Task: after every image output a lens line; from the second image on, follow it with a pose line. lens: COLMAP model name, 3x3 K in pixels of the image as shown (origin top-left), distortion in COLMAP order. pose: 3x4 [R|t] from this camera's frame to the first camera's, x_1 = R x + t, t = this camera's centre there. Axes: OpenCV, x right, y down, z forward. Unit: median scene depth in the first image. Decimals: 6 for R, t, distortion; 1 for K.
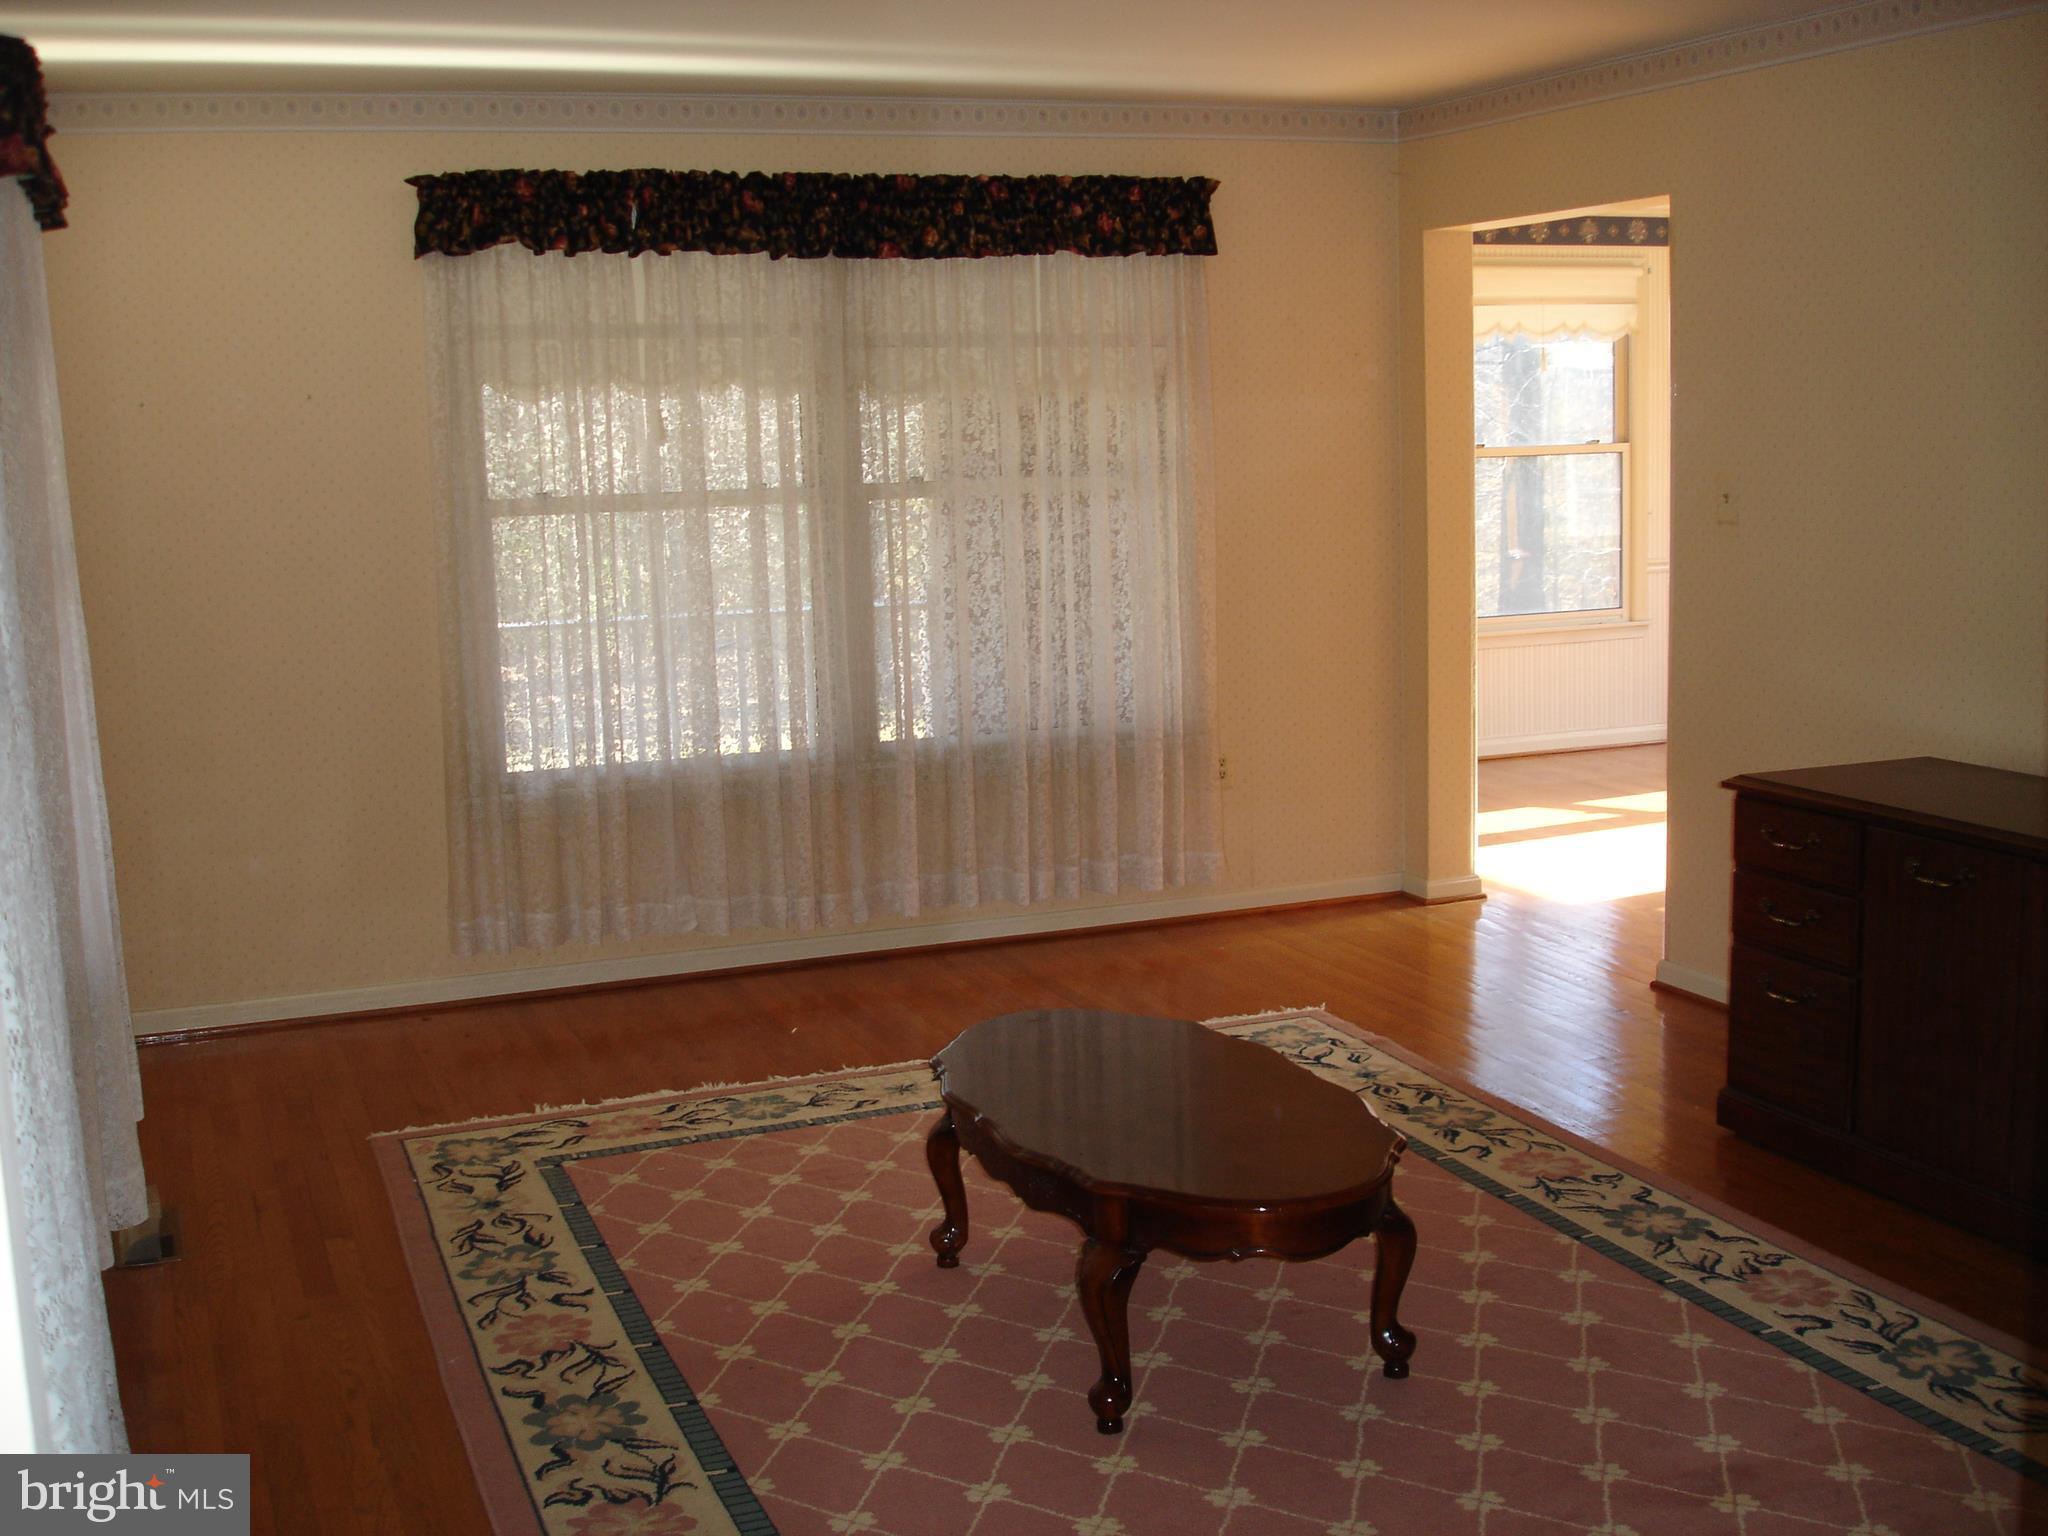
lens RADIAL K [[2298.7, 0, 1022.6], [0, 2298.7, 766.7], [0, 0, 1]] dist [-0.106206, 0.000000]
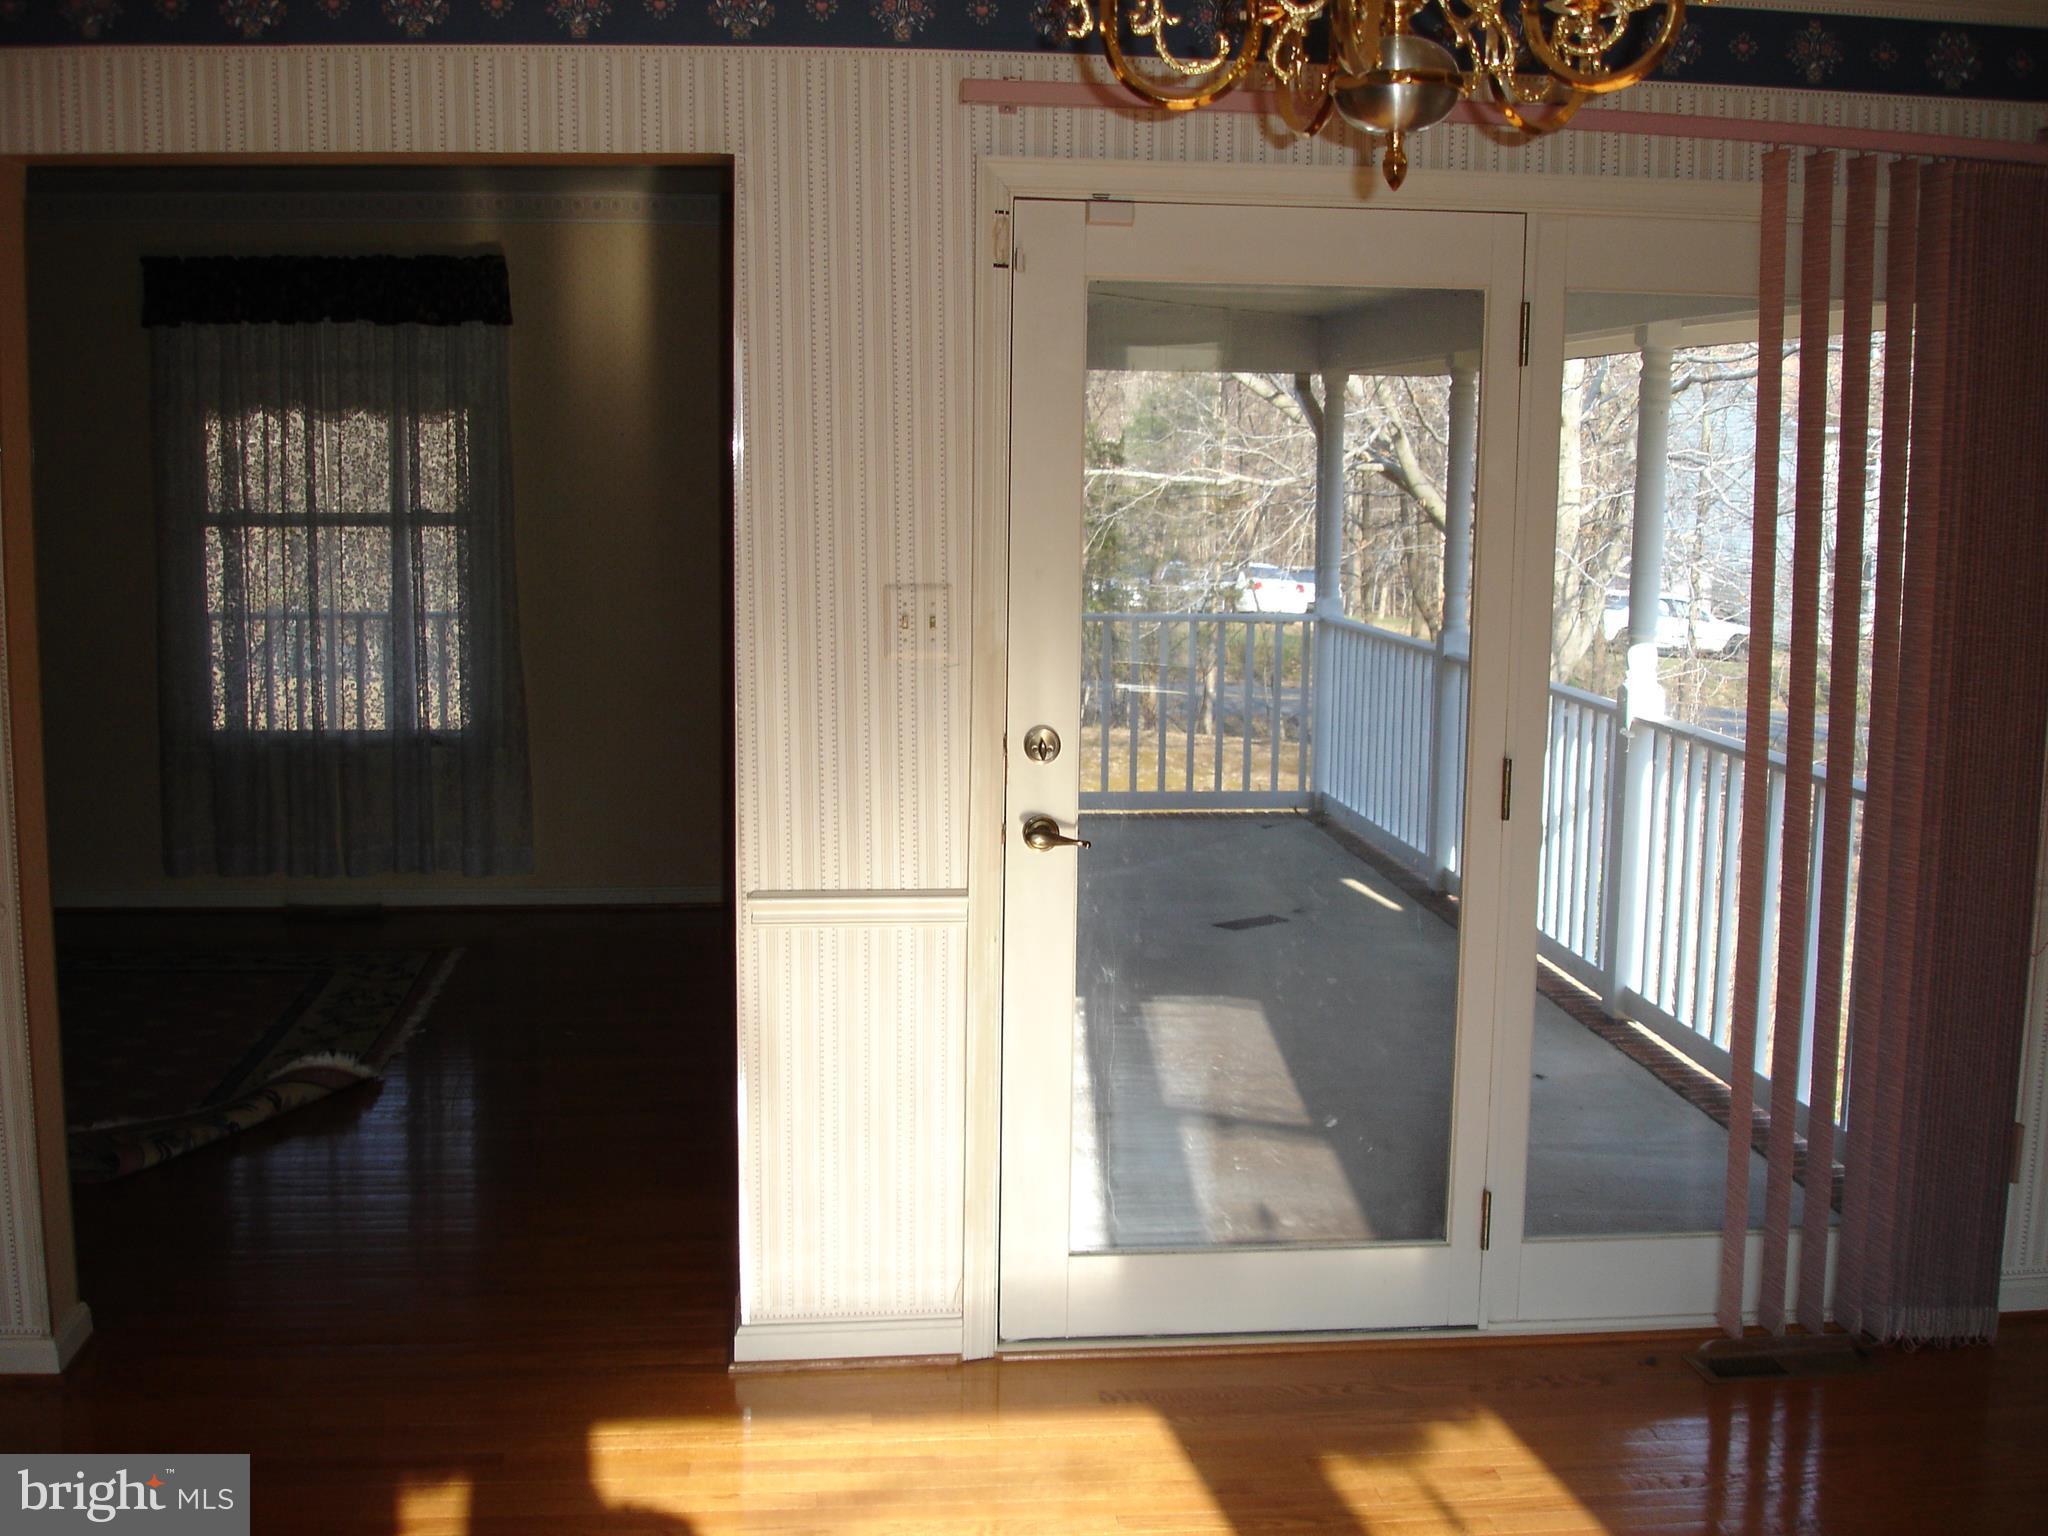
lens RADIAL K [[2298.7, 0, 1023.0], [0, 2298.7, 771.6], [0, 0, 1]] dist [-0.106206, 0.000000]
pose [[-0.265473, 0.154023, -0.951736, 1.114775], [-0.137434, 0.971030, 0.195480, -0.316744], [0.954272, 0.182696, -0.236614, 1.923964]]
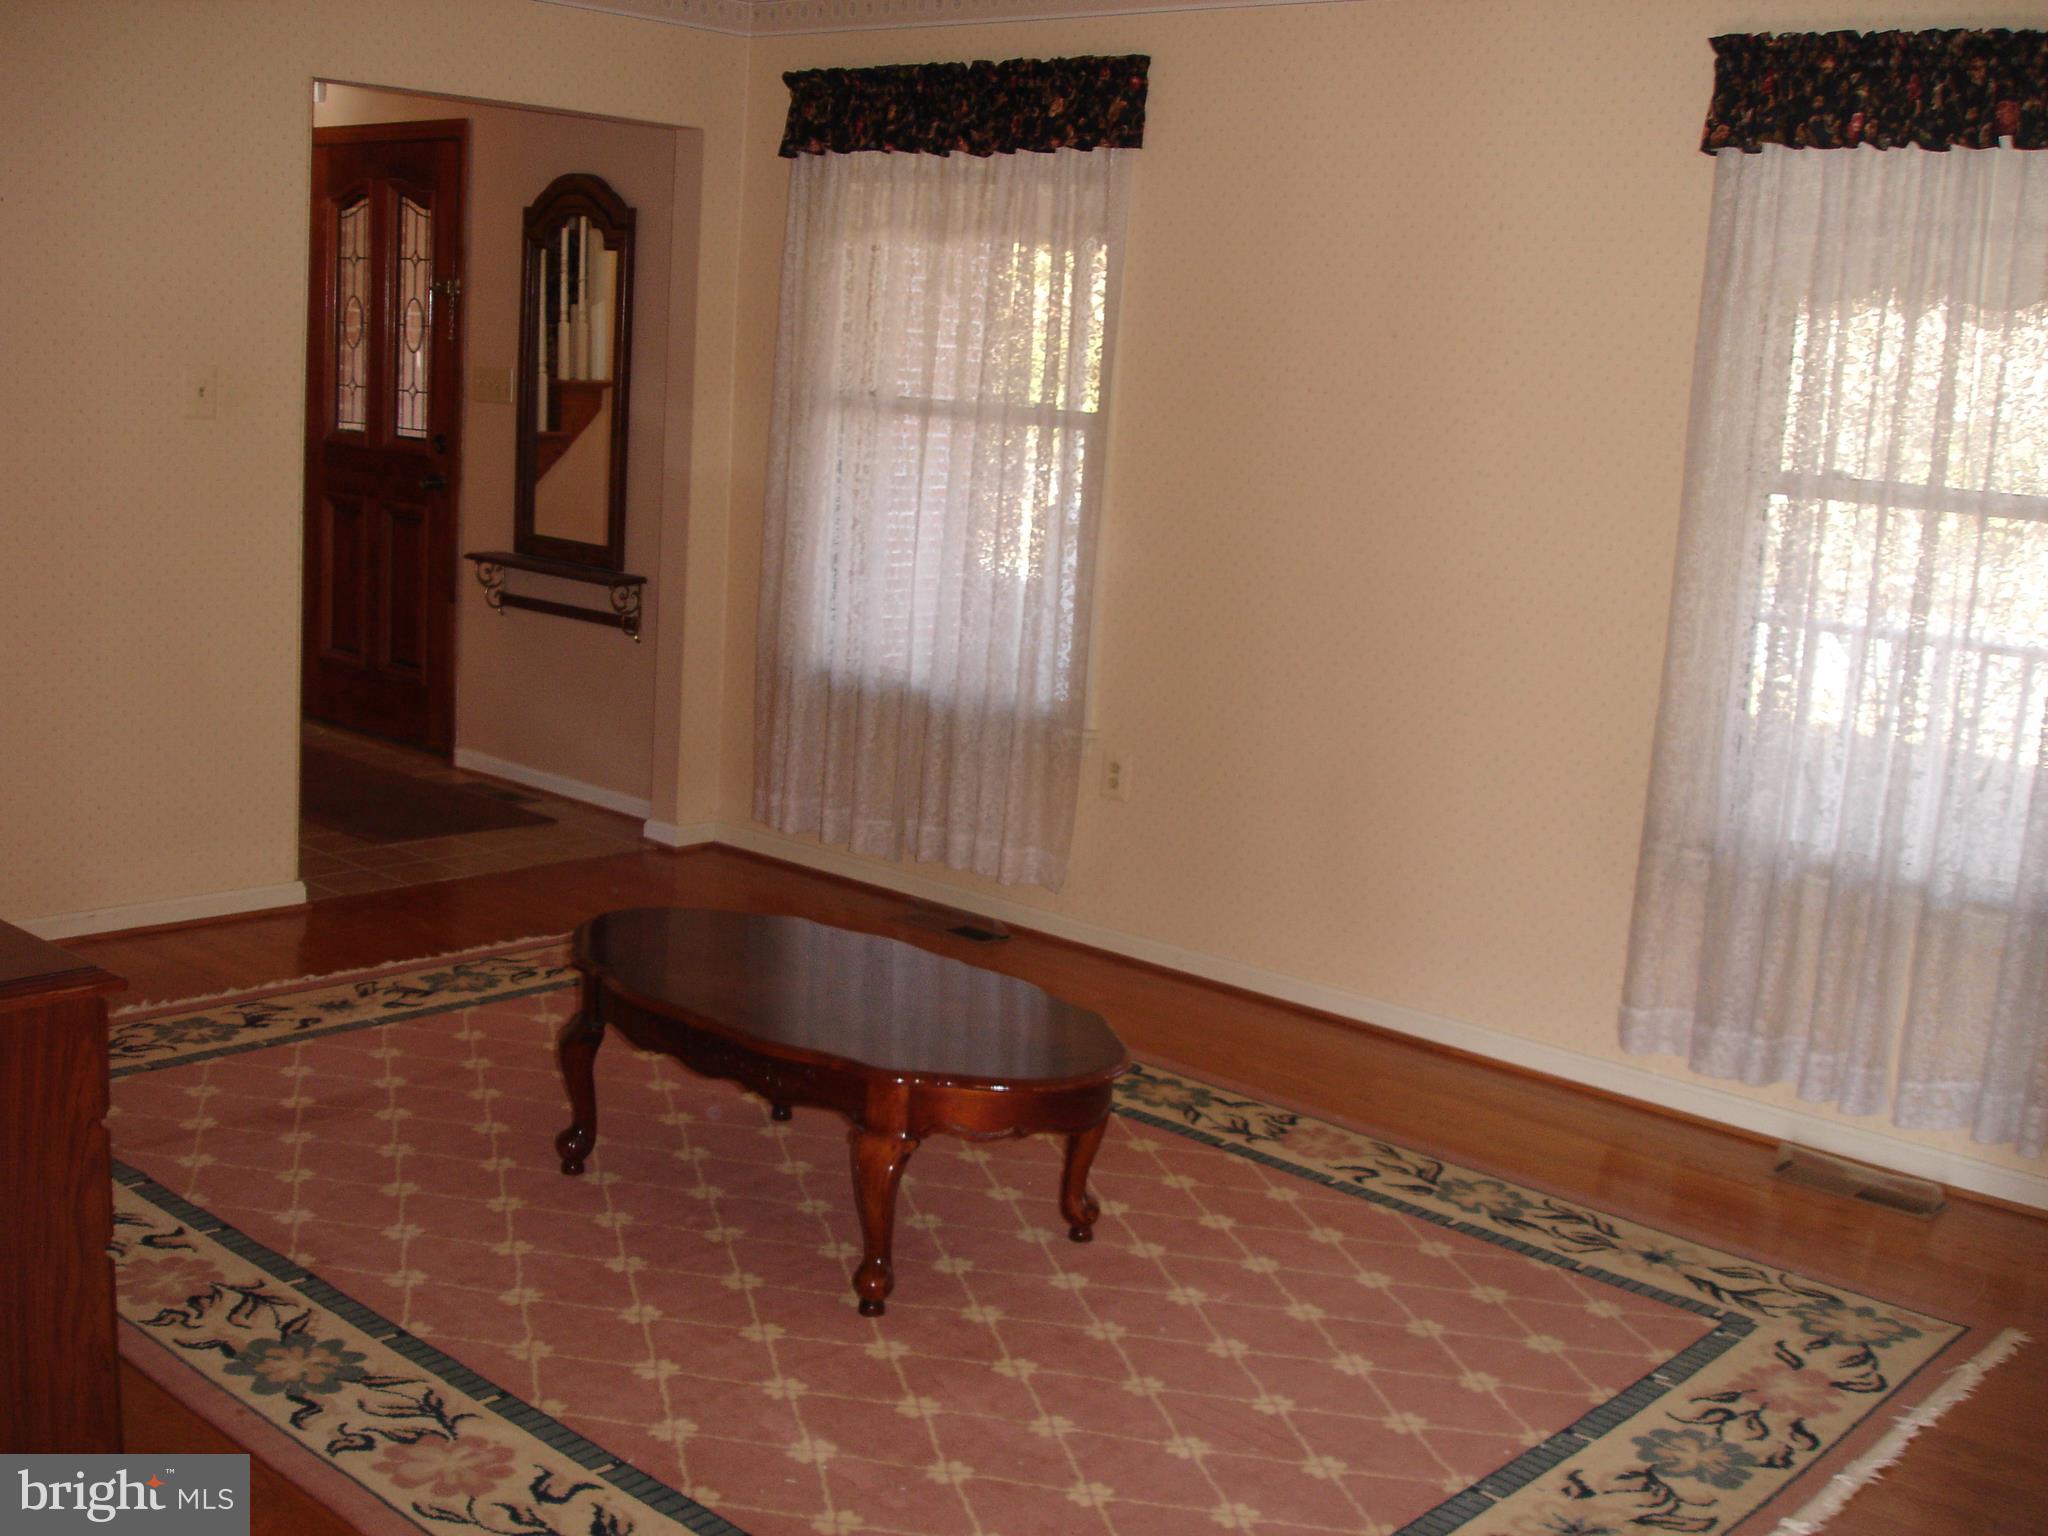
lens RADIAL K [[2298.7, 0, 1026.6], [0, 2298.7, 765.9], [0, 0, 1]] dist [-0.106206, 0.000000]
pose [[-0.891330, 0.050517, -0.450531, 0.384319], [-0.104720, 0.943956, 0.313020, -0.246080], [0.441094, 0.326184, -0.836086, 1.644273]]
